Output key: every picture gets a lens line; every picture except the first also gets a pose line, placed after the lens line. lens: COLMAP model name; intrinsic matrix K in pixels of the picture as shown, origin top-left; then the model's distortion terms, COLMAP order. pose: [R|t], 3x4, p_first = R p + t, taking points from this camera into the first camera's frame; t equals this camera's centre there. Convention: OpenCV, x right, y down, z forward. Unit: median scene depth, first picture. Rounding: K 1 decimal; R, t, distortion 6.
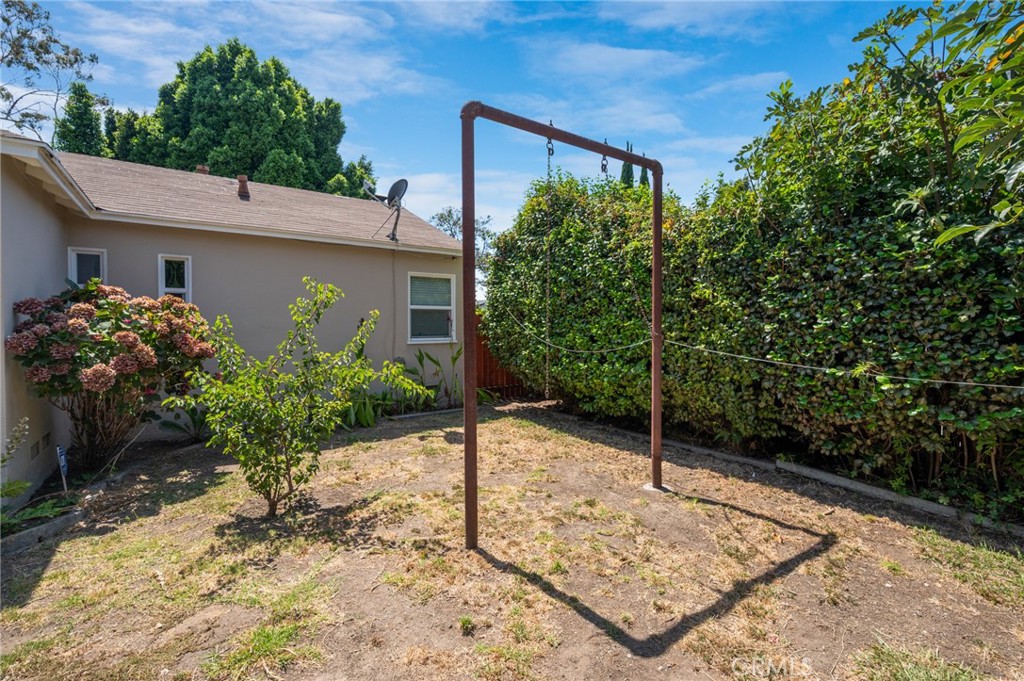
lens RADIAL K [[460.6, 0, 511.7], [0, 460.6, 339.1], [0, 0, 1]] dist [0.001398, -0.000373]
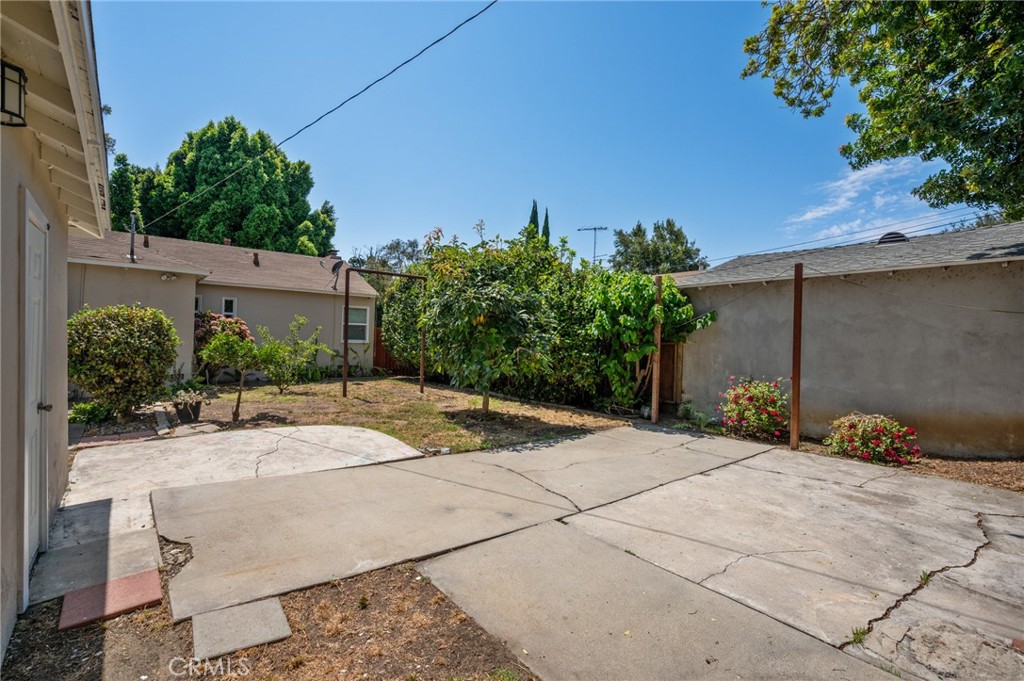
lens RADIAL K [[460.6, 0, 515.2], [0, 460.6, 341.2], [0, 0, 1]] dist [0.001398, -0.000373]
pose [[0.996418, 0.029381, 0.079296, 0.147573], [-0.027323, 0.999264, -0.026923, 0.015425], [-0.080029, 0.024660, 0.996487, -0.415424]]
